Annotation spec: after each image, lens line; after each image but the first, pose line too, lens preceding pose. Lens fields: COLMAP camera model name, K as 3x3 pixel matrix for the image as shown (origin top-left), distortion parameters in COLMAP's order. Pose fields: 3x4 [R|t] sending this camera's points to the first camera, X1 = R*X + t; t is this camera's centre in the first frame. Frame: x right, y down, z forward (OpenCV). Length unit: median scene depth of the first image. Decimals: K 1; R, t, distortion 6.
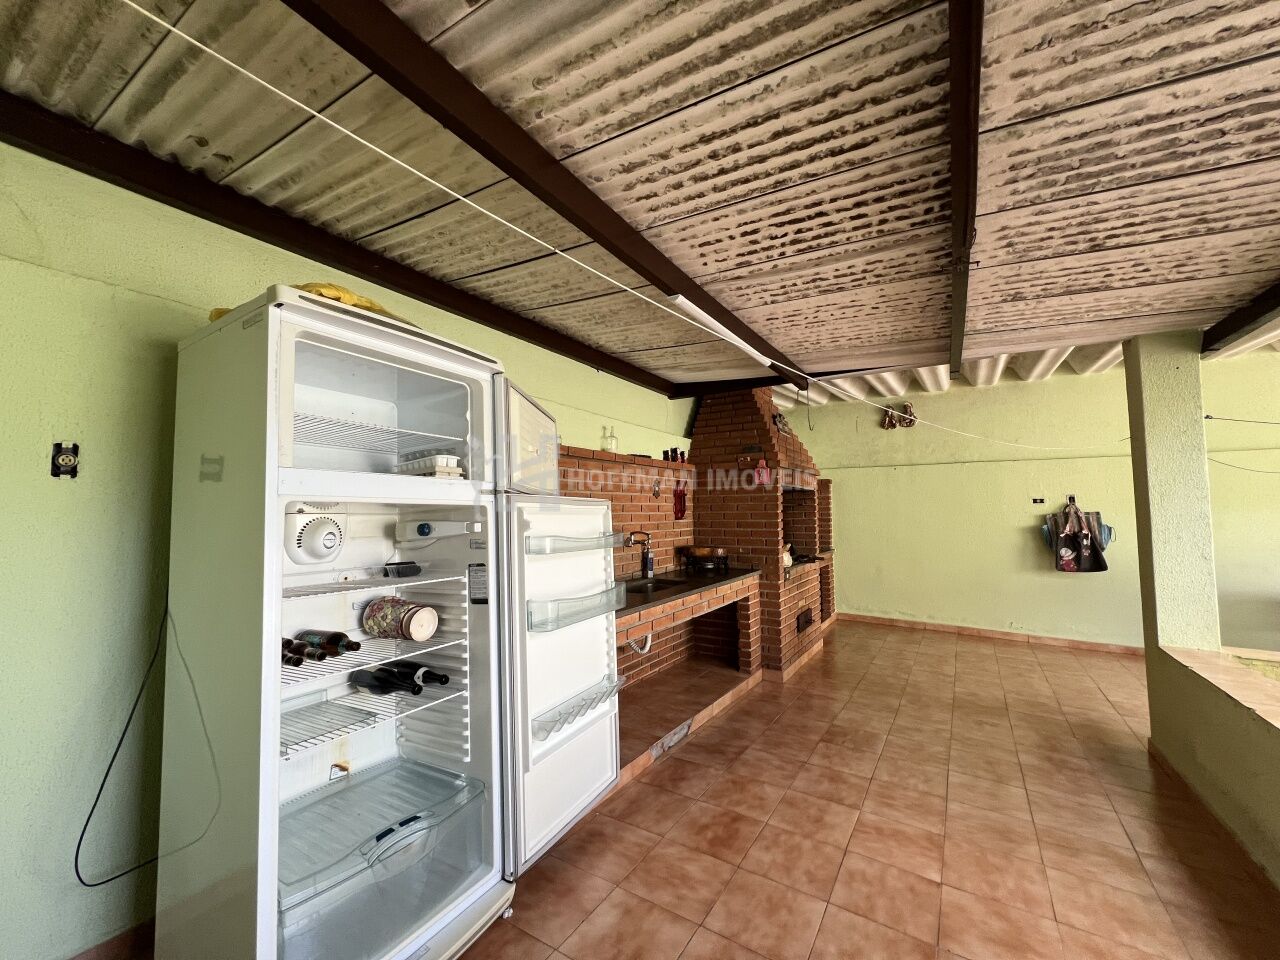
lens RADIAL K [[513.2, 0, 639.7], [0, 513.2, 483.6], [0, 0, 1]] dist [-0.000508, 0.000343]
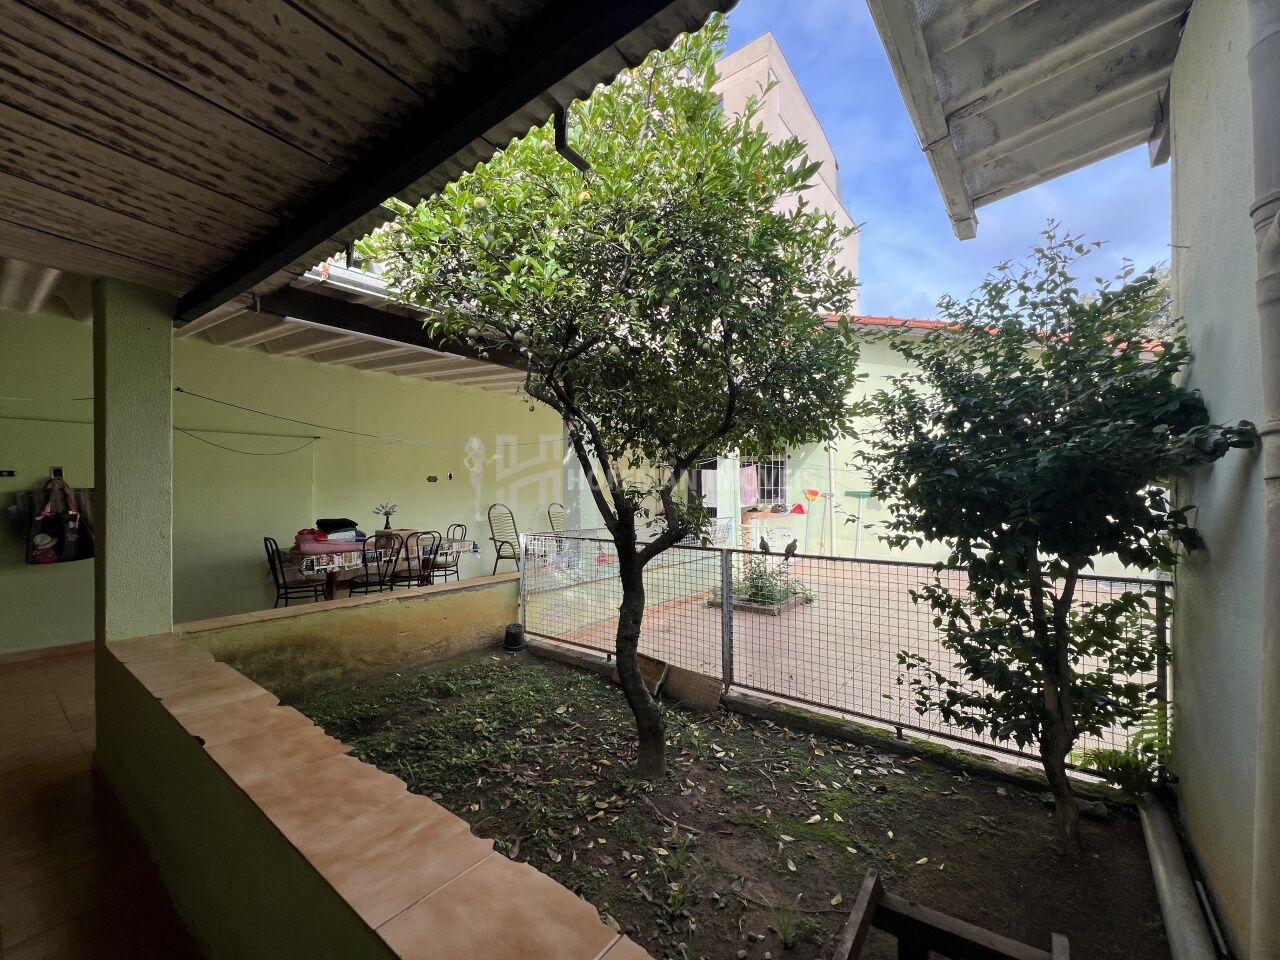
lens RADIAL K [[513.2, 0, 639.9], [0, 513.2, 478.6], [0, 0, 1]] dist [-0.000508, 0.000343]
pose [[0.084250, 0.021544, 0.996212, 0.122783], [-0.056027, 0.998287, -0.016851, 0.002633], [-0.994868, -0.054395, 0.085313, 0.026013]]
